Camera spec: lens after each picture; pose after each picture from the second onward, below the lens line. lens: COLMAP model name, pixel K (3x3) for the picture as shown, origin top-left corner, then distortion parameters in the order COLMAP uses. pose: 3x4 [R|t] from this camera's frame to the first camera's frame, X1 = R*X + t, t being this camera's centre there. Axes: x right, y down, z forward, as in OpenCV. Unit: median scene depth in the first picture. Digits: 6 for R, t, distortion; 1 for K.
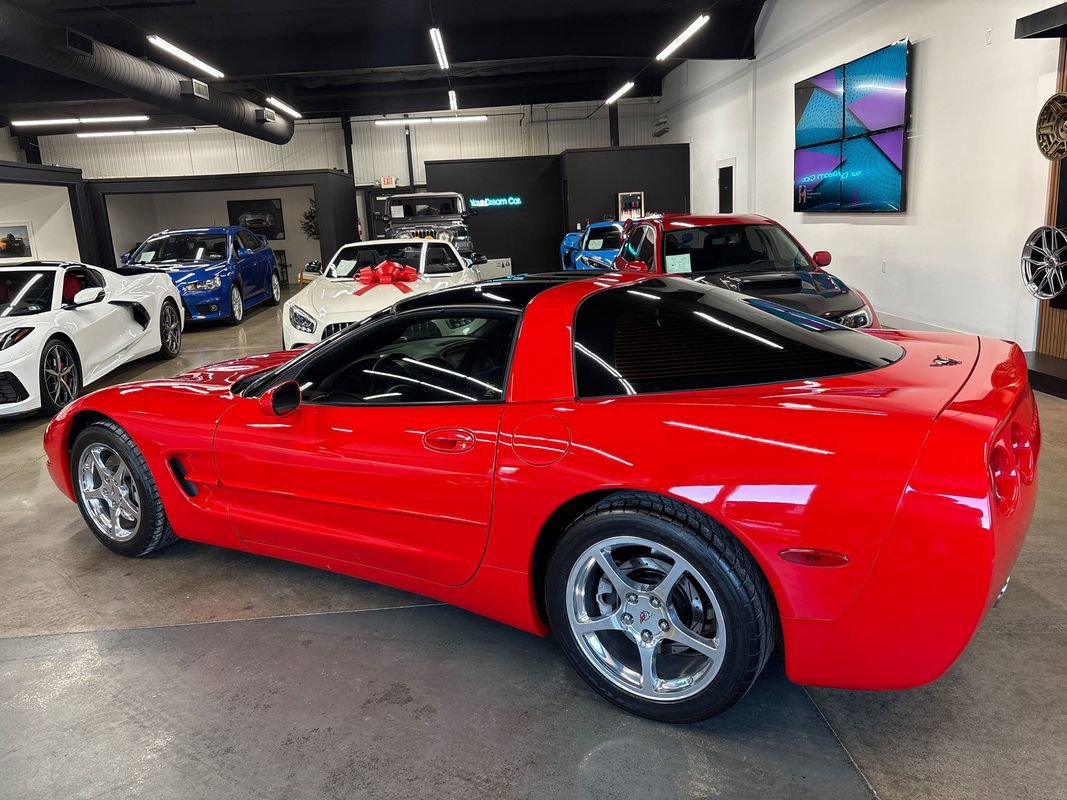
lens RADIAL K [[806.4, 0, 528.4], [0, 806.4, 404.1], [0, 0, 1]] dist [0.033624, -0.032166]
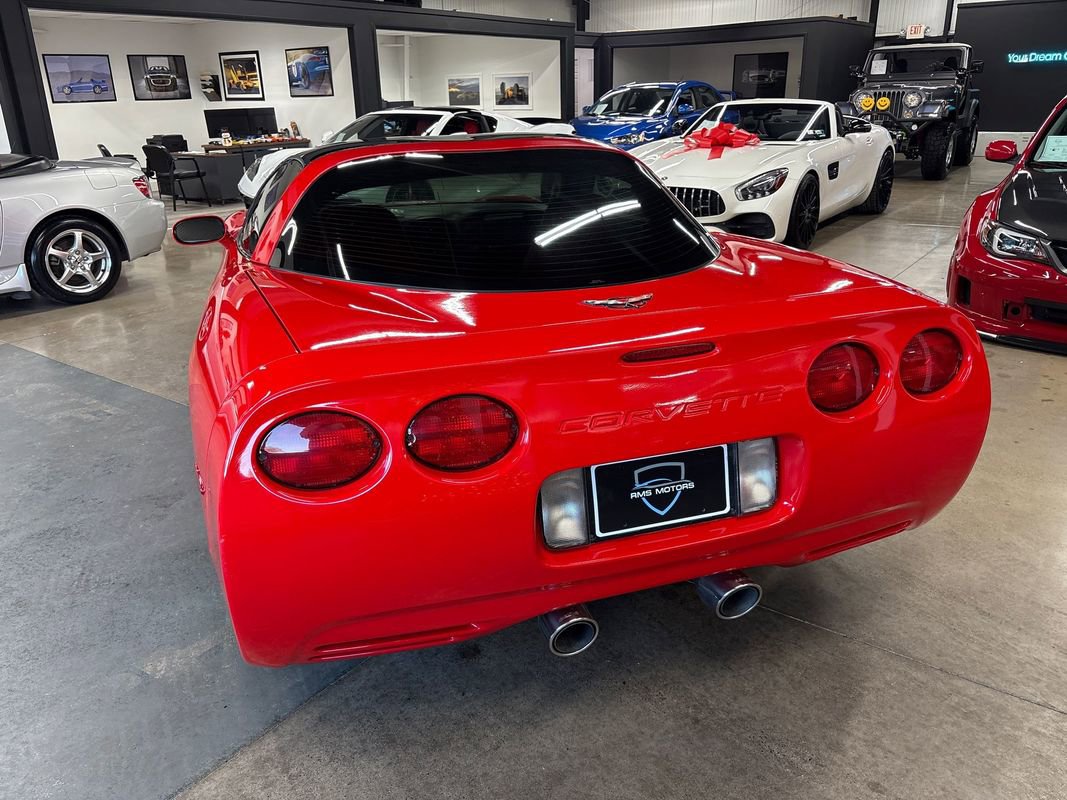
lens RADIAL K [[806.4, 0, 531.0], [0, 806.4, 402.9], [0, 0, 1]] dist [0.033624, -0.032166]
pose [[0.765436, 0.260617, -0.588376, 0.157721], [-0.164920, 0.963230, 0.212107, -0.018120], [0.622020, -0.065319, 0.780272, 0.077661]]
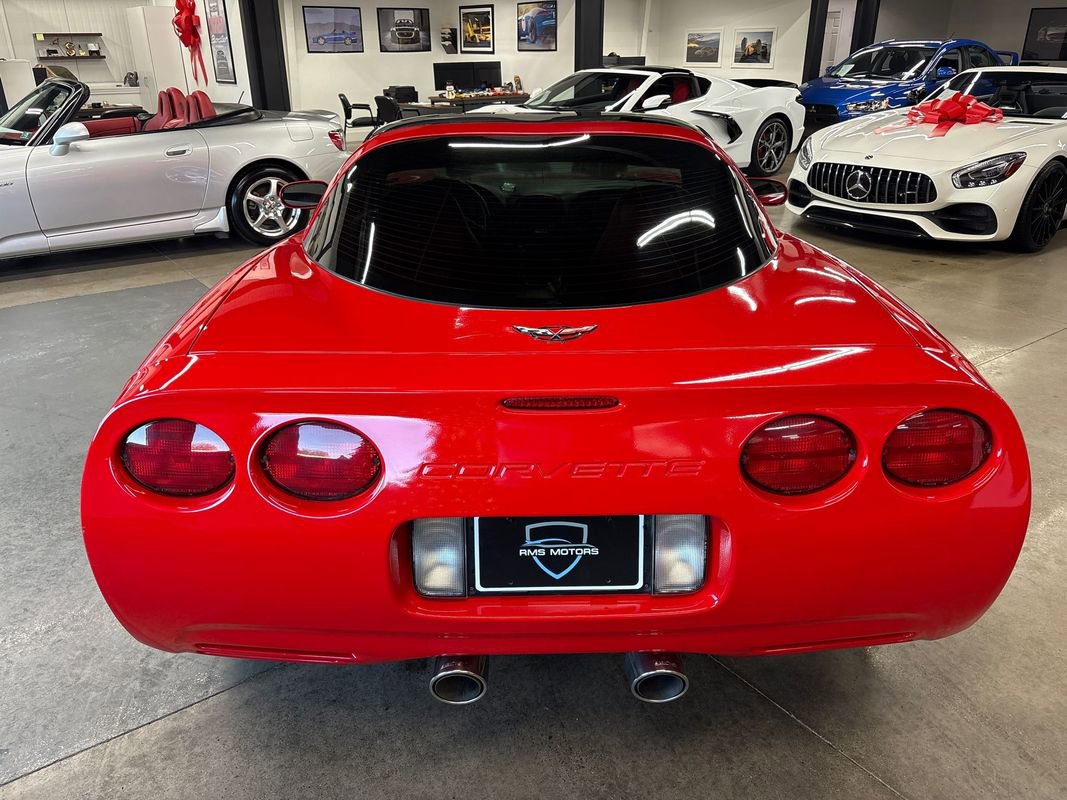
lens RADIAL K [[806.4, 0, 532.1], [0, 806.4, 402.5], [0, 0, 1]] dist [0.033624, -0.032166]
pose [[0.538593, 0.381205, -0.751399, 0.174661], [-0.217005, 0.924472, 0.313464, -0.033014], [0.814142, -0.005773, 0.580638, 0.115932]]
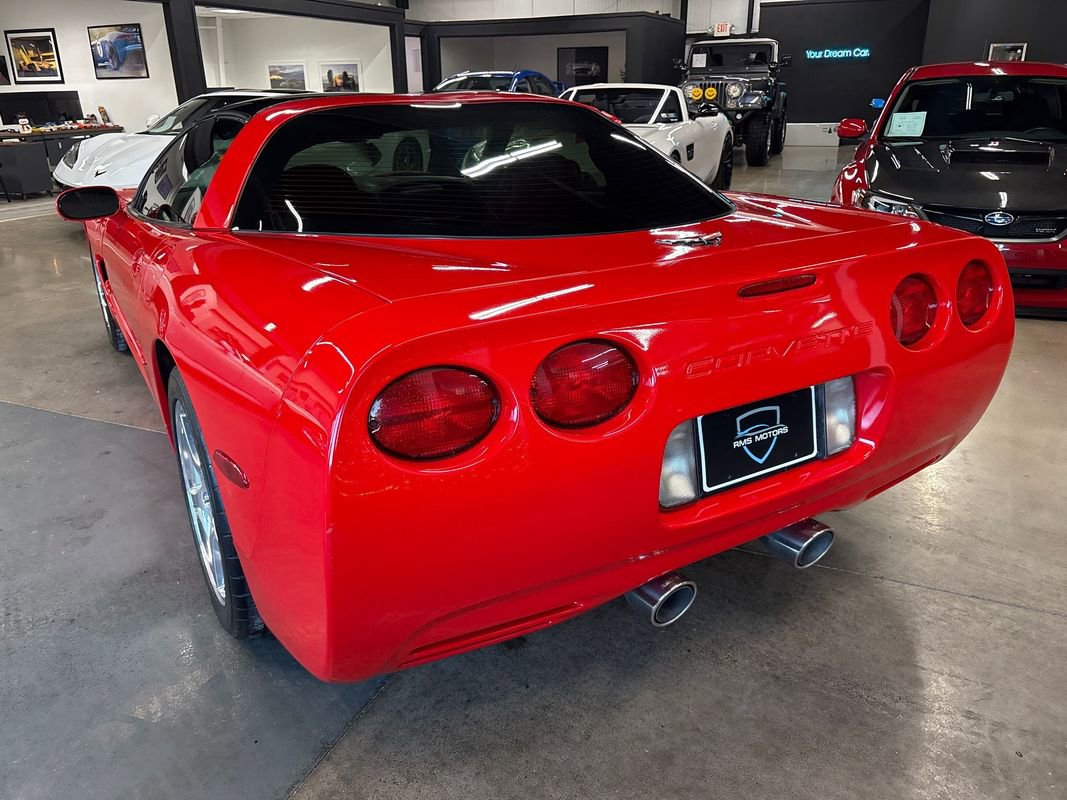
lens RADIAL K [[806.4, 0, 530.9], [0, 806.4, 405.0], [0, 0, 1]] dist [0.033624, -0.032166]
pose [[0.888067, 0.203605, -0.412167, 0.124719], [-0.137286, 0.973120, 0.184908, -0.005097], [0.438736, -0.107626, 0.892148, 0.068387]]
